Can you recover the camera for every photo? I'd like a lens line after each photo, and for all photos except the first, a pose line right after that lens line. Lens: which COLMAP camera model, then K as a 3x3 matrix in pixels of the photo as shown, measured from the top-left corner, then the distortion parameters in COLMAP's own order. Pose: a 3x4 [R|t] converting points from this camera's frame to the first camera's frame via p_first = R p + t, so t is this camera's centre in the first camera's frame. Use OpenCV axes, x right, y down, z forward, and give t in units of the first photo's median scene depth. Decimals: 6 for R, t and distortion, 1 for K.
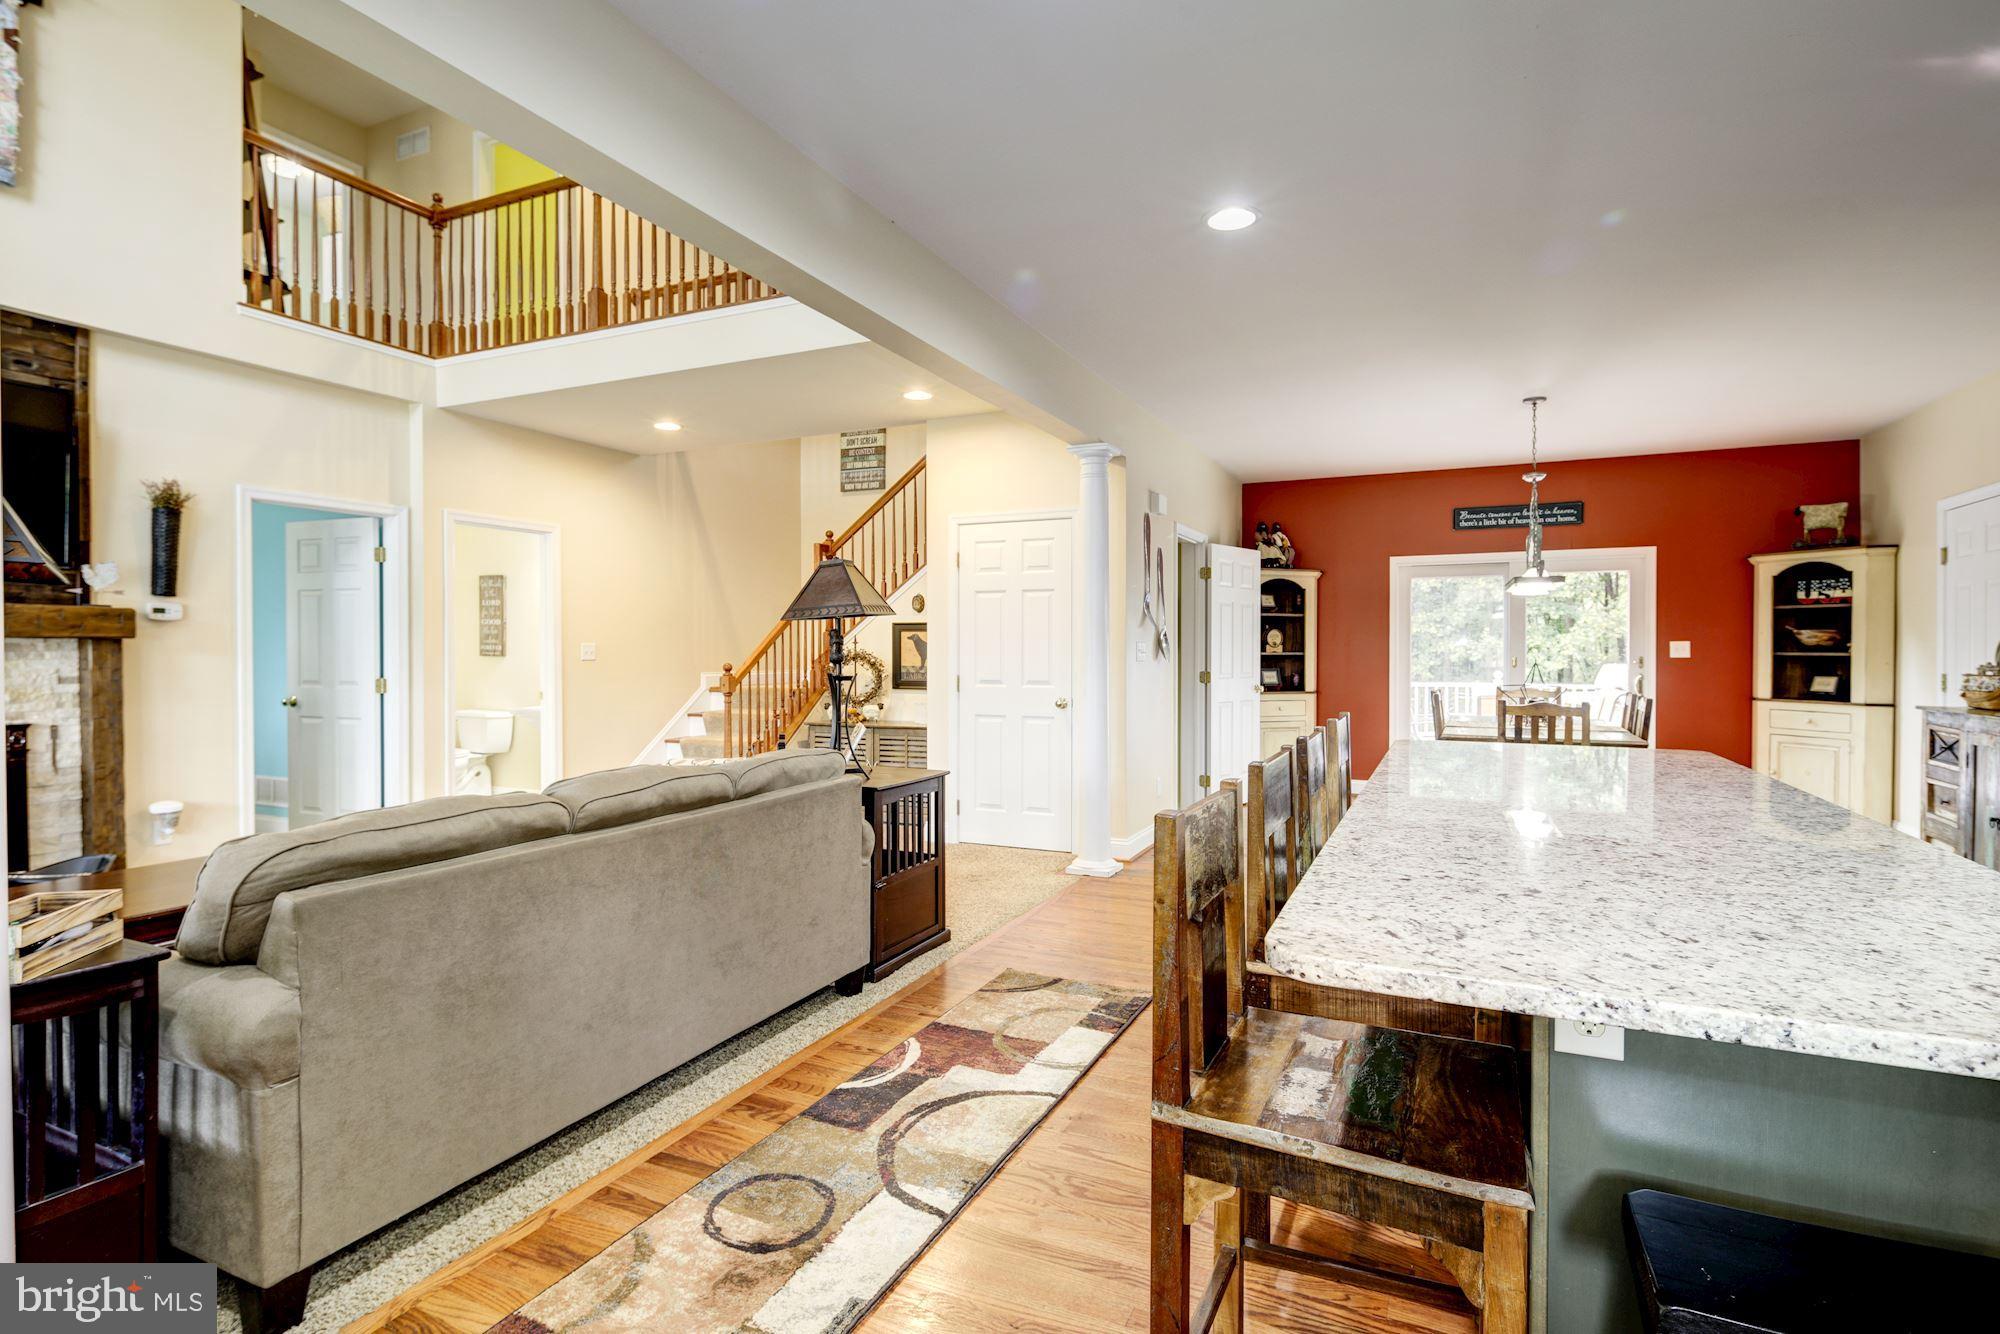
lens RADIAL K [[975.5, 0, 1010.1], [0, 975.5, 656.9], [0, 0, 1]] dist [0.003426, -0.004331]
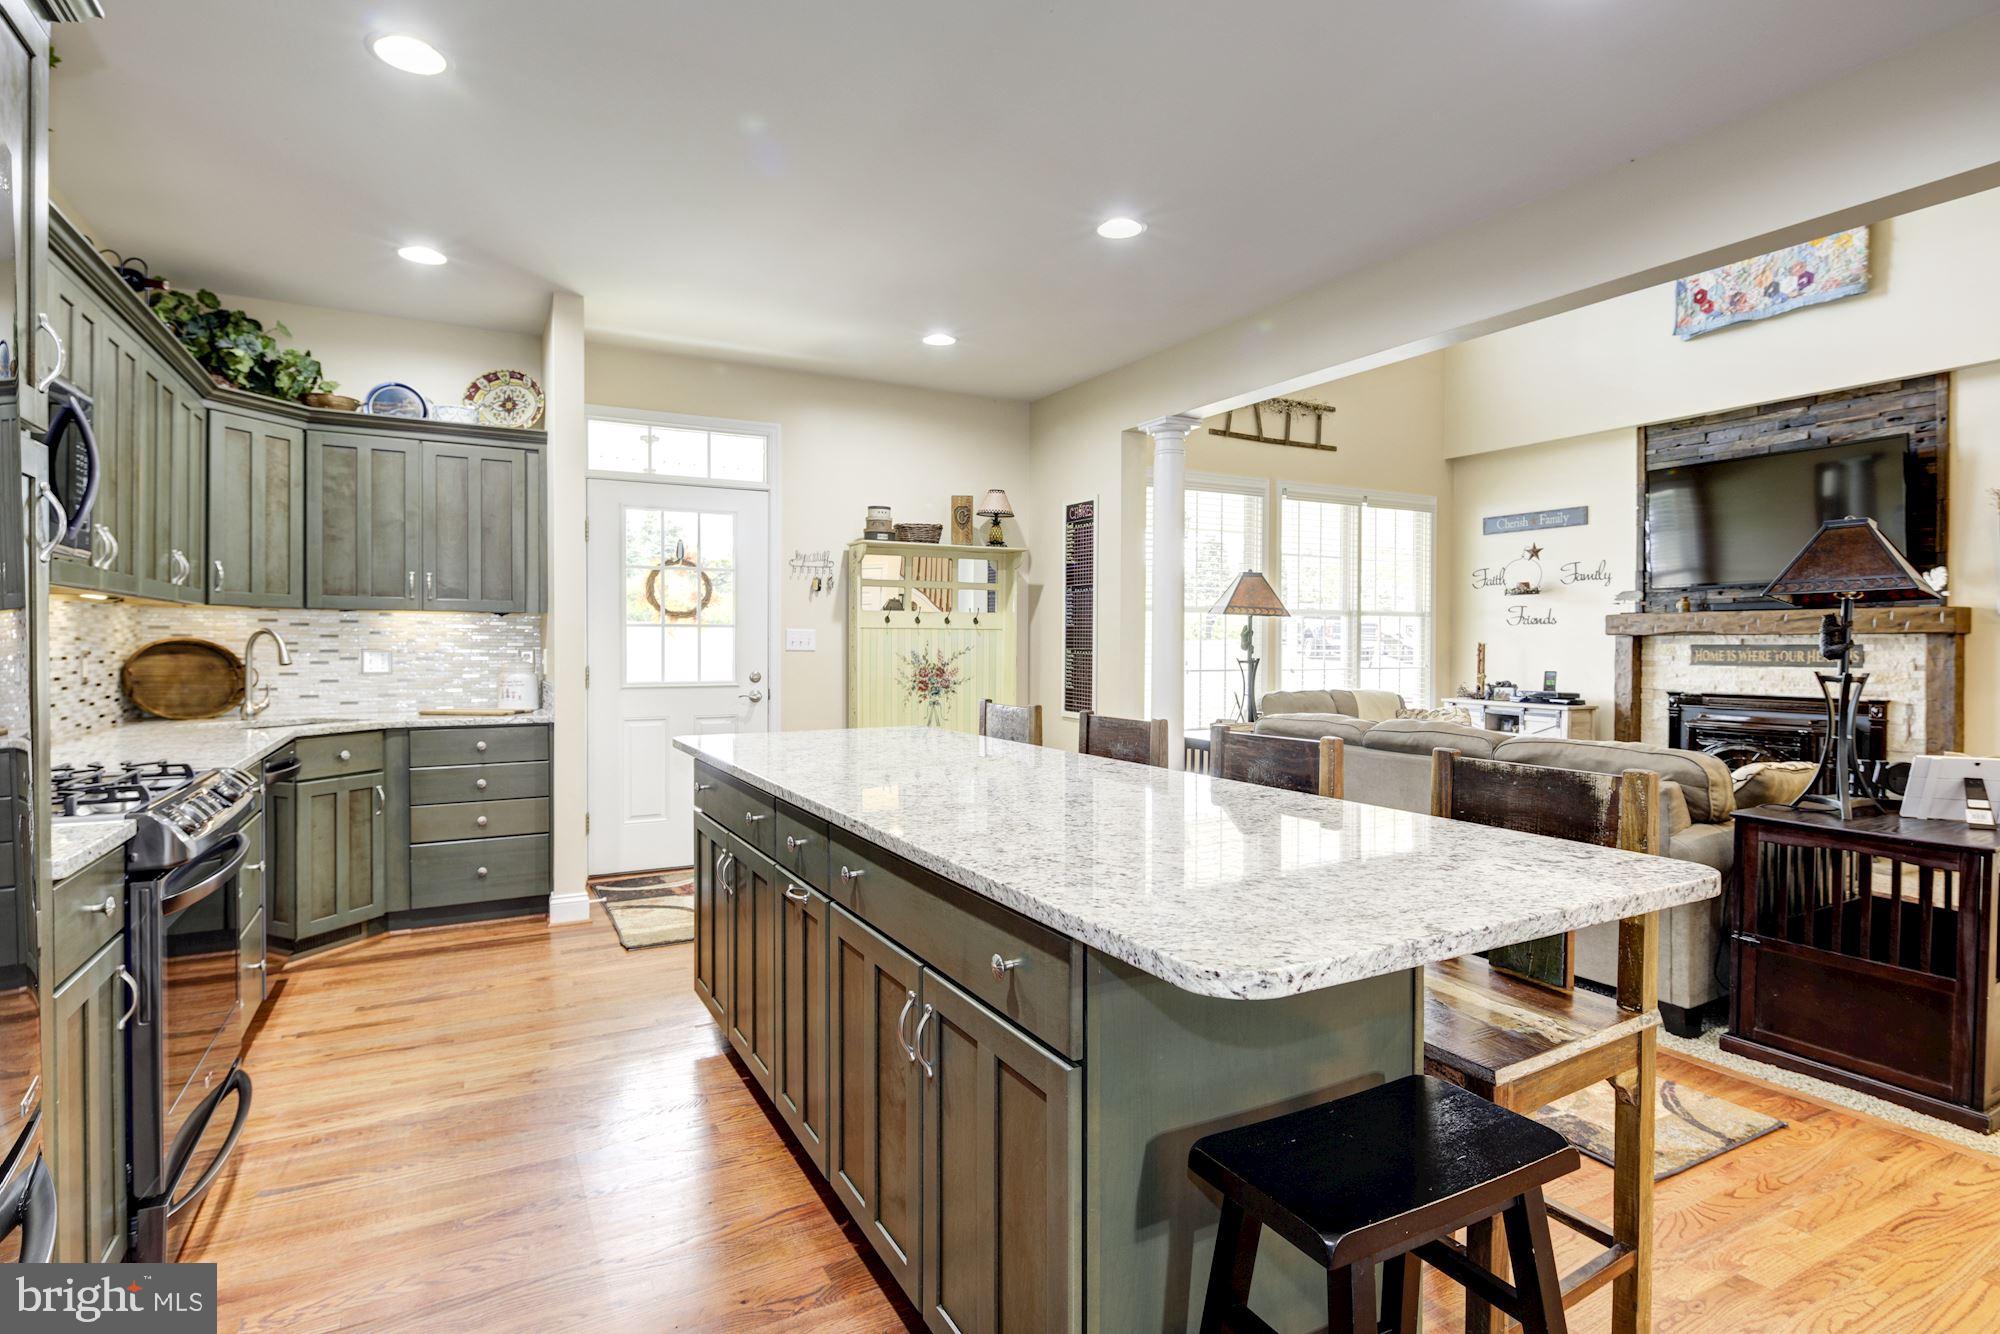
lens RADIAL K [[975.5, 0, 992.5], [0, 975.5, 656.2], [0, 0, 1]] dist [0.003426, -0.004331]
pose [[-0.612147, 0.011887, -0.790655, 0.468268], [-0.009299, 0.999710, 0.022229, -0.004526], [0.790689, 0.020960, -0.611859, 0.554065]]
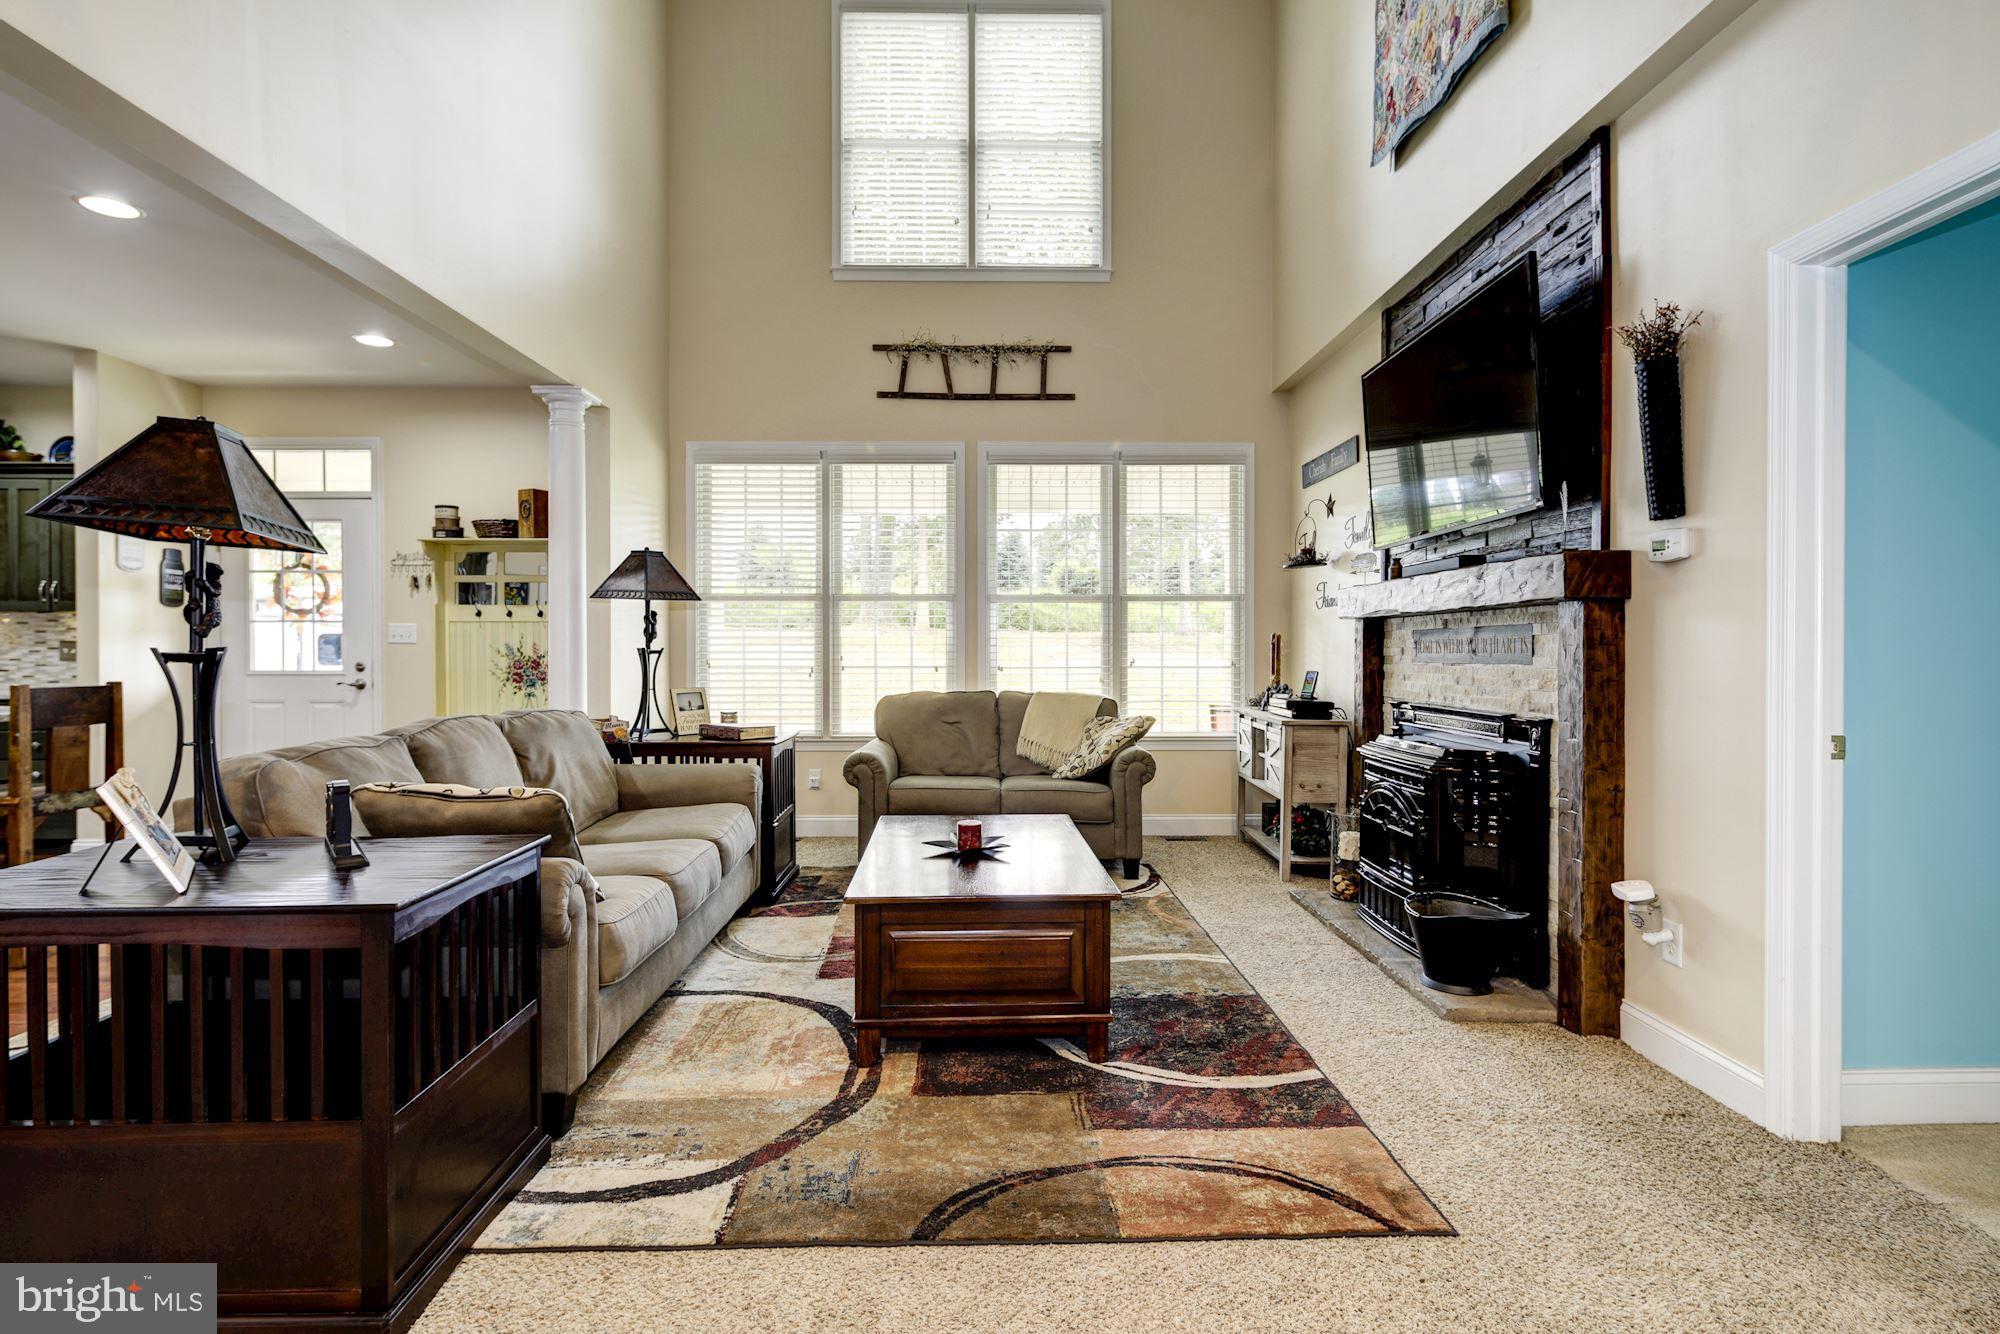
lens RADIAL K [[975.5, 0, 993.2], [0, 975.5, 655.2], [0, 0, 1]] dist [0.003426, -0.004331]
pose [[-0.904775, 0.002887, -0.425880, -0.195459], [-0.003258, 0.999901, 0.013700, 0.007439], [0.425877, 0.013783, -0.904676, 0.961927]]
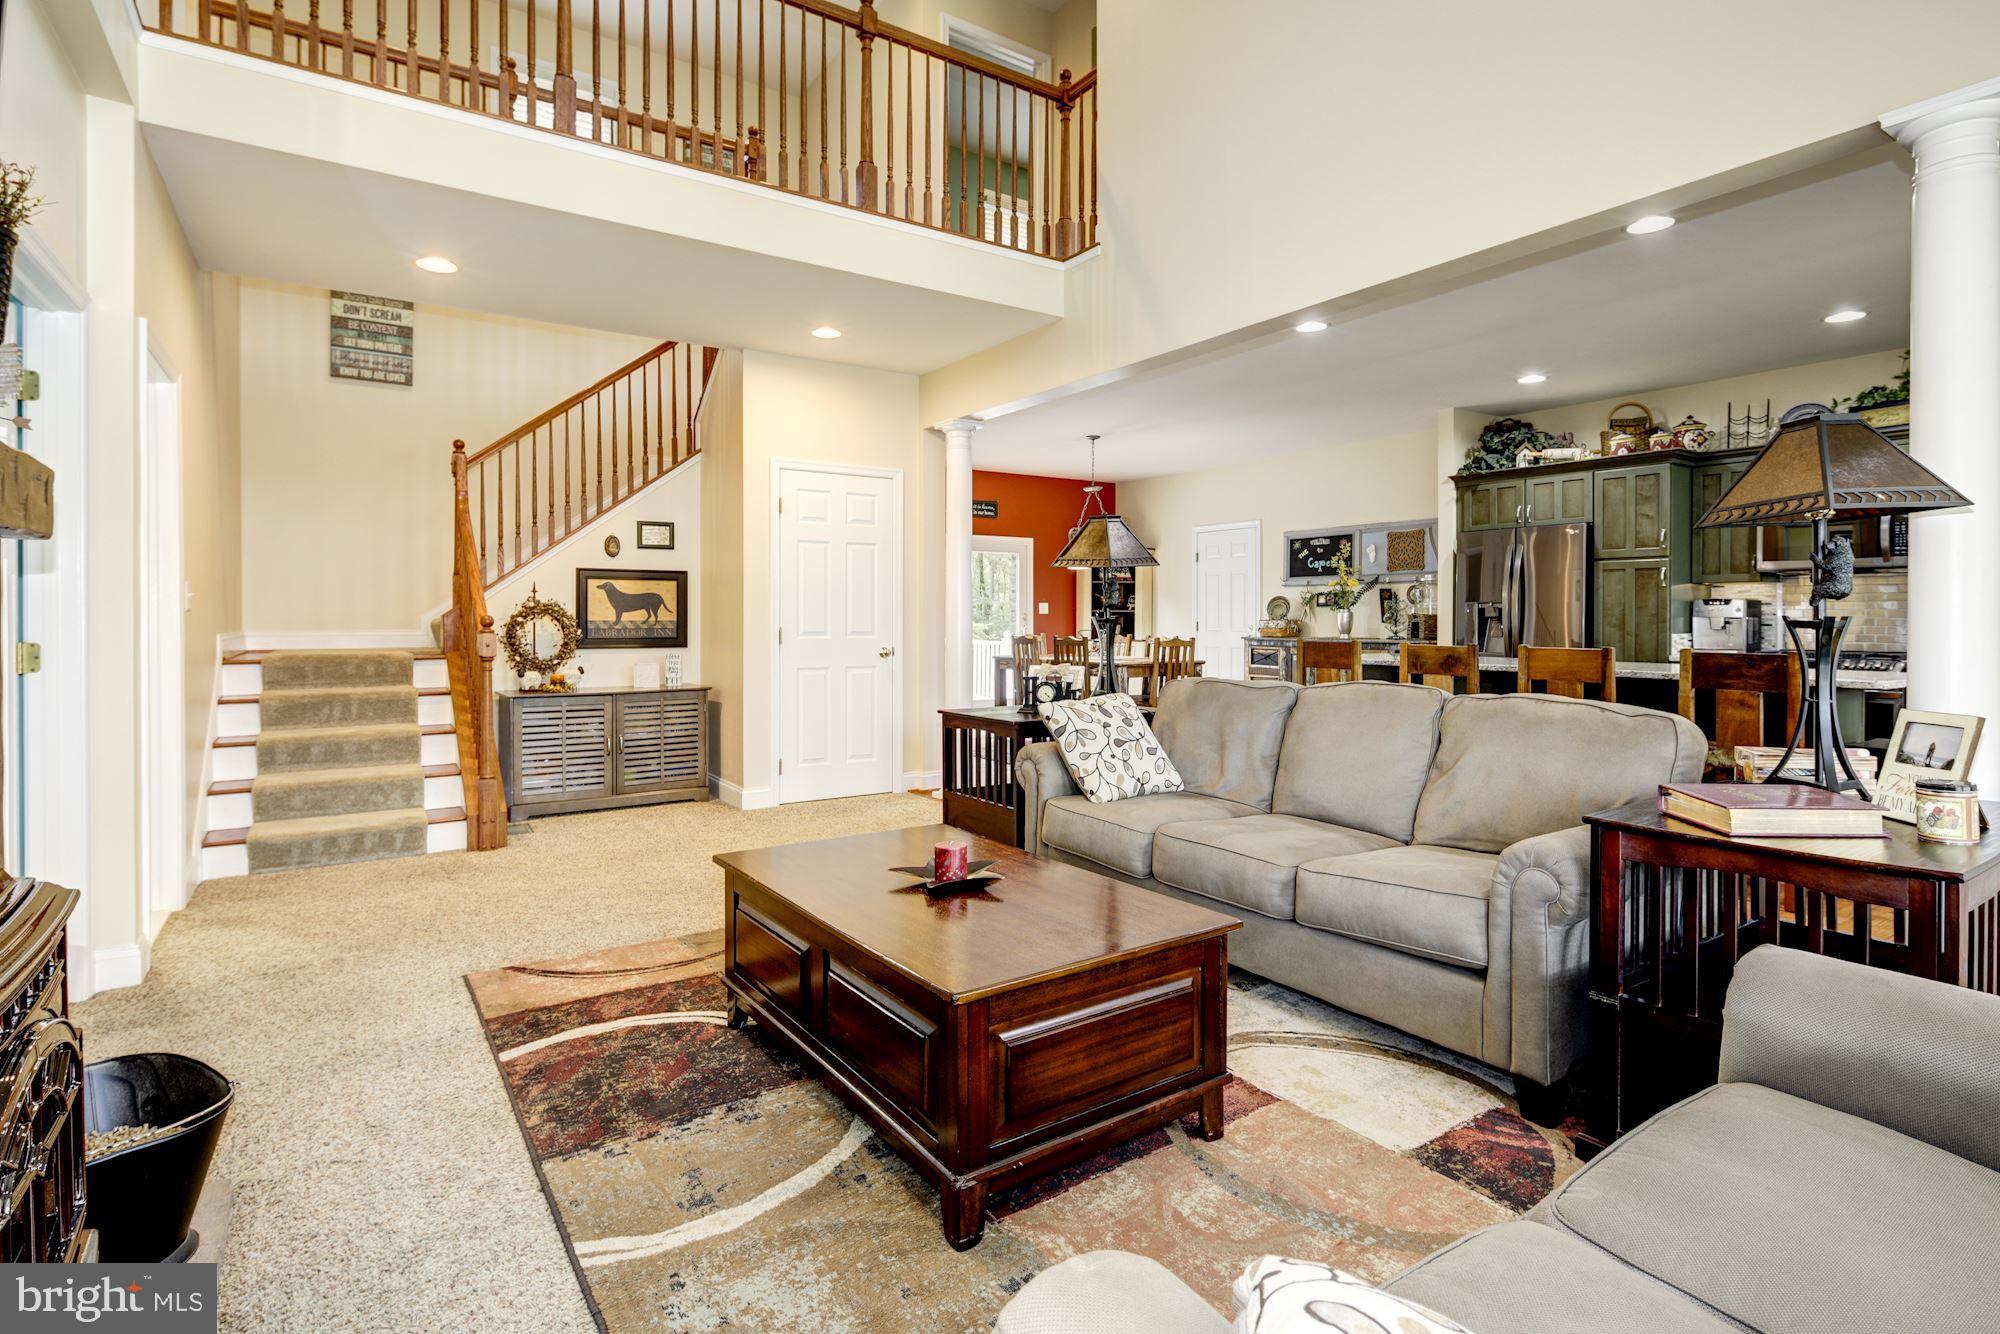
lens RADIAL K [[975.5, 0, 986.2], [0, 975.5, 631.7], [0, 0, 1]] dist [0.003426, -0.004331]
pose [[0.535854, -0.010882, 0.844241, -0.698353], [0.004438, 0.999939, 0.010071, 0.013772], [-0.844299, -0.001650, 0.535870, 0.304186]]
